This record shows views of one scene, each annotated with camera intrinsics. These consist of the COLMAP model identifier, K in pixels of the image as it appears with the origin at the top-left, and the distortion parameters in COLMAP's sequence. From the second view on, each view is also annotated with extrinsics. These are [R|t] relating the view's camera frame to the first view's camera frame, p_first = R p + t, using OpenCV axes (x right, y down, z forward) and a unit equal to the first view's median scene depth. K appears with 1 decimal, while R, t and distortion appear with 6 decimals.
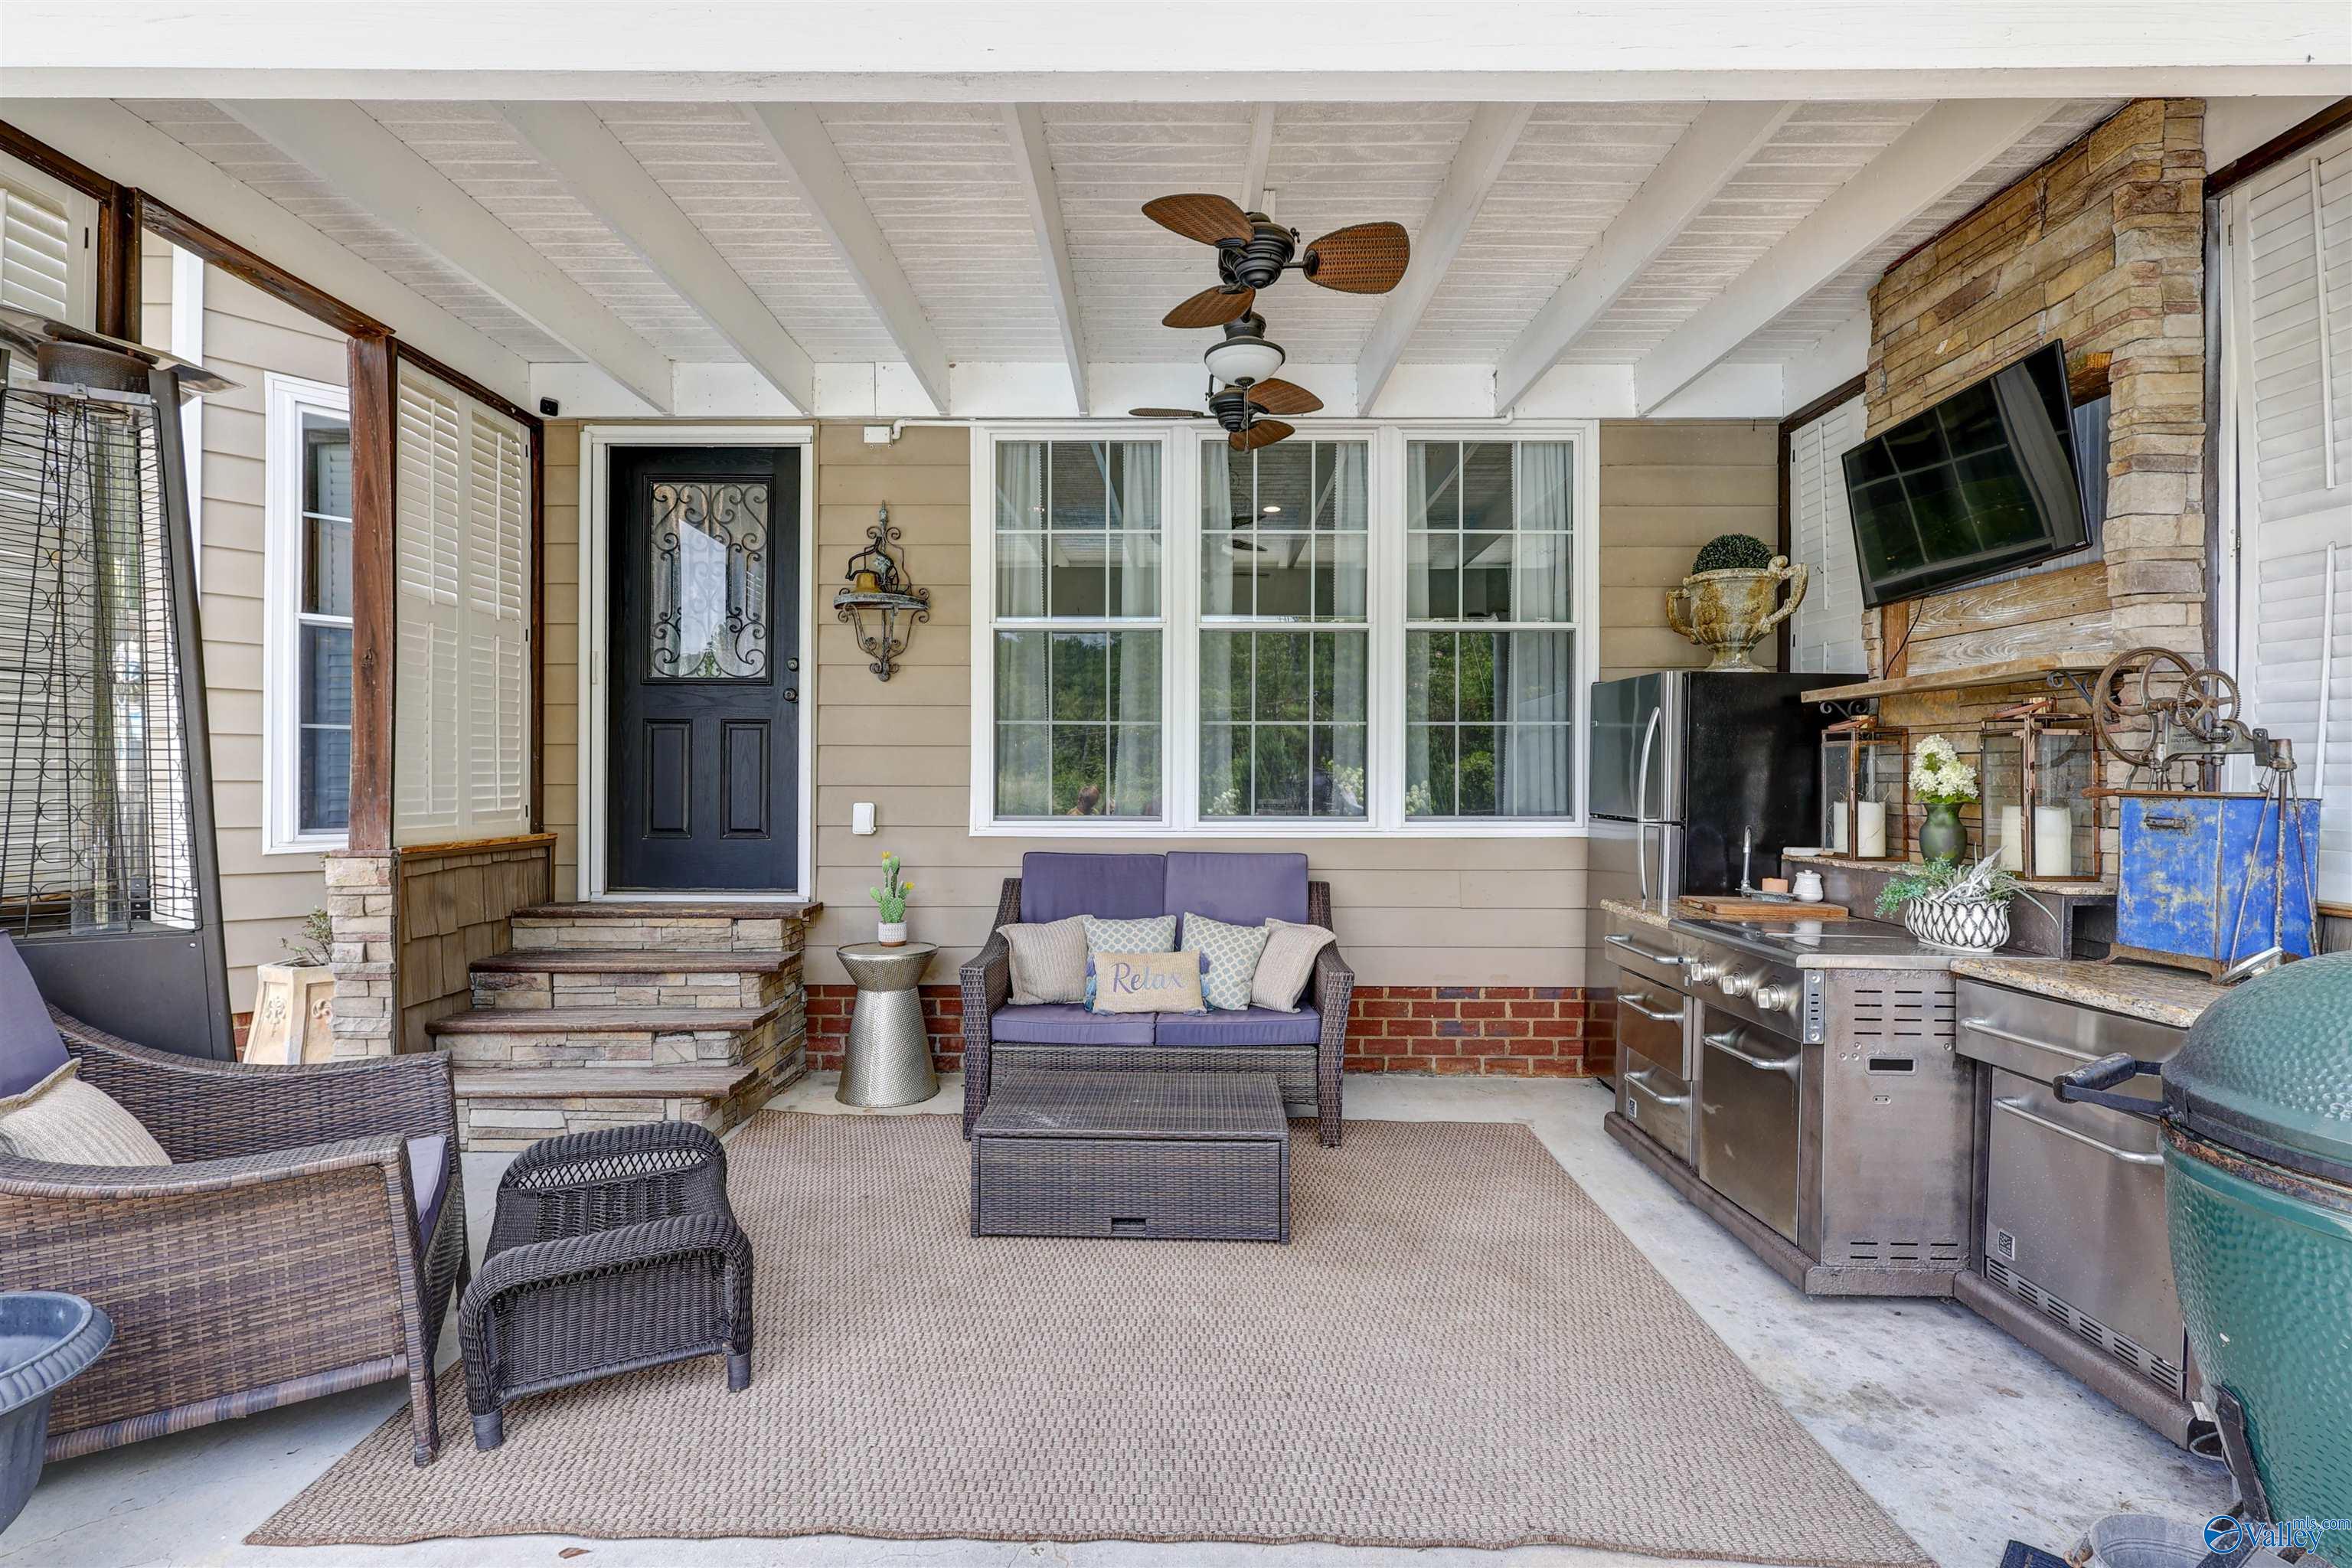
lens RADIAL K [[1107.2, 0, 1182.6], [0, 1107.2, 786.6], [0, 0, 1]] dist [0.001969, 0.000033]
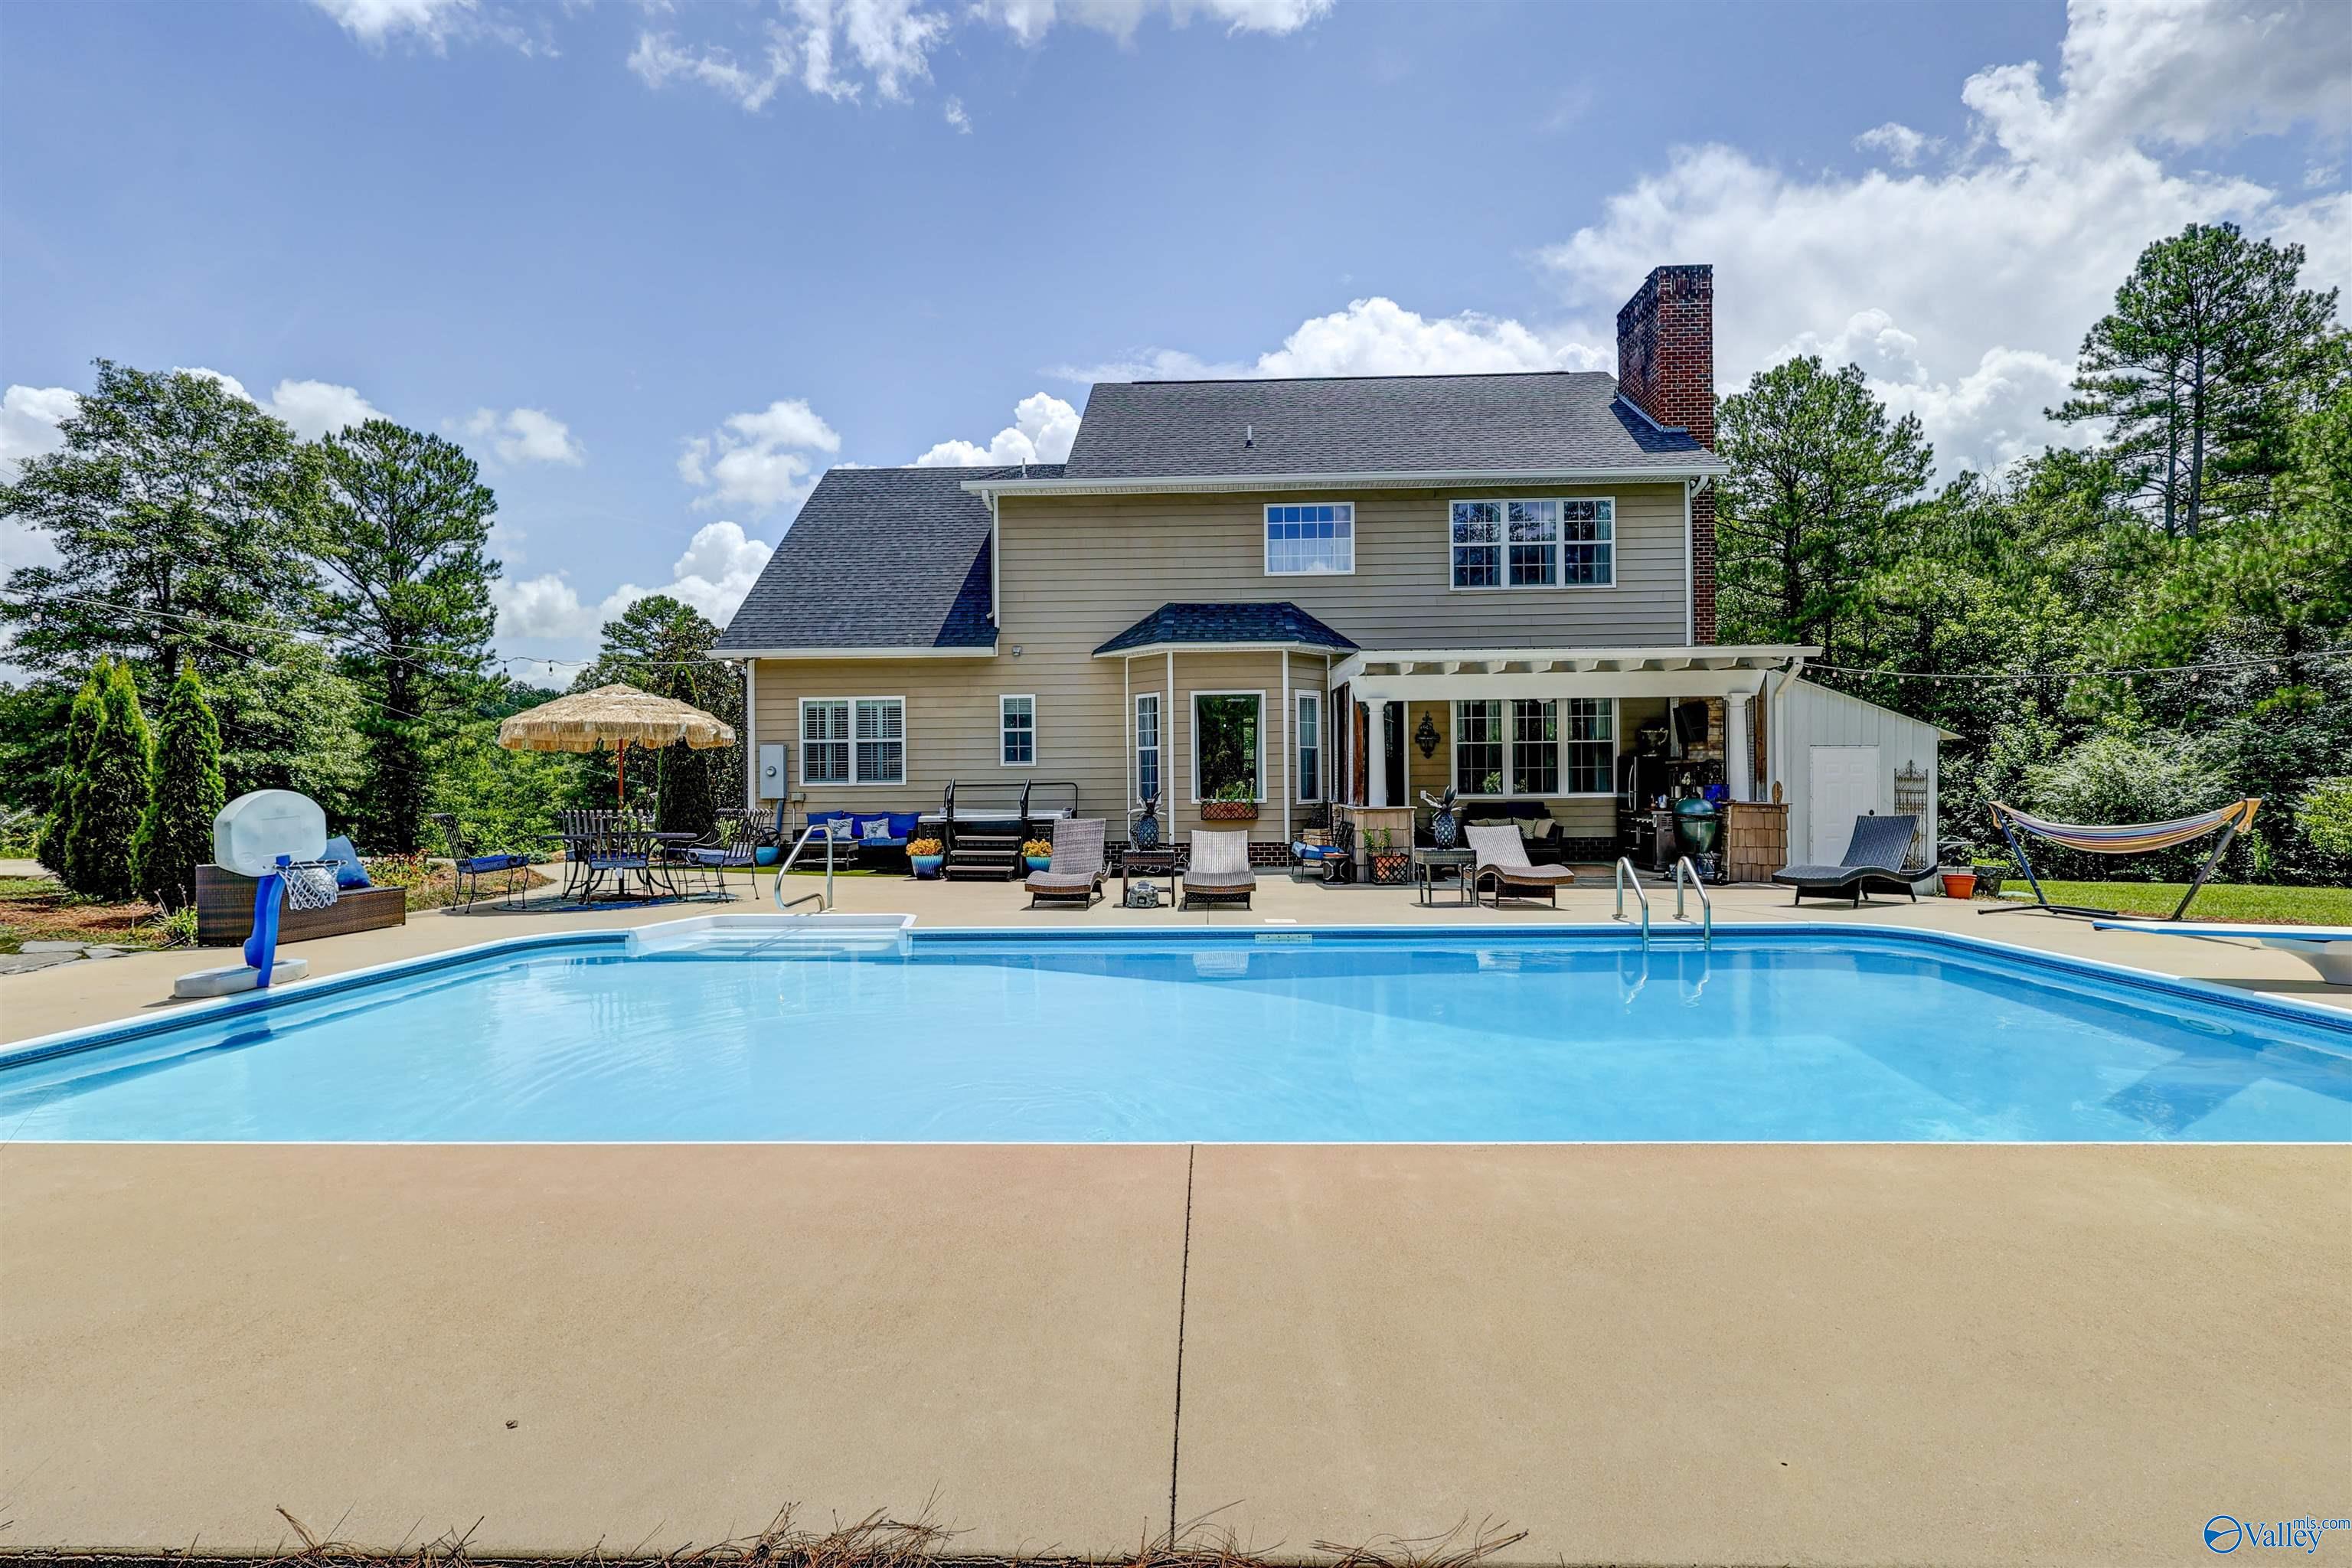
lens RADIAL K [[1107.2, 0, 1165.9], [0, 1107.2, 786.9], [0, 0, 1]] dist [0.001969, 0.000033]
pose [[0.999601, -0.017603, -0.022112, -1.078476], [0.017517, 0.999838, -0.004054, 0.002078], [0.022180, 0.003665, 0.999747, -2.786541]]
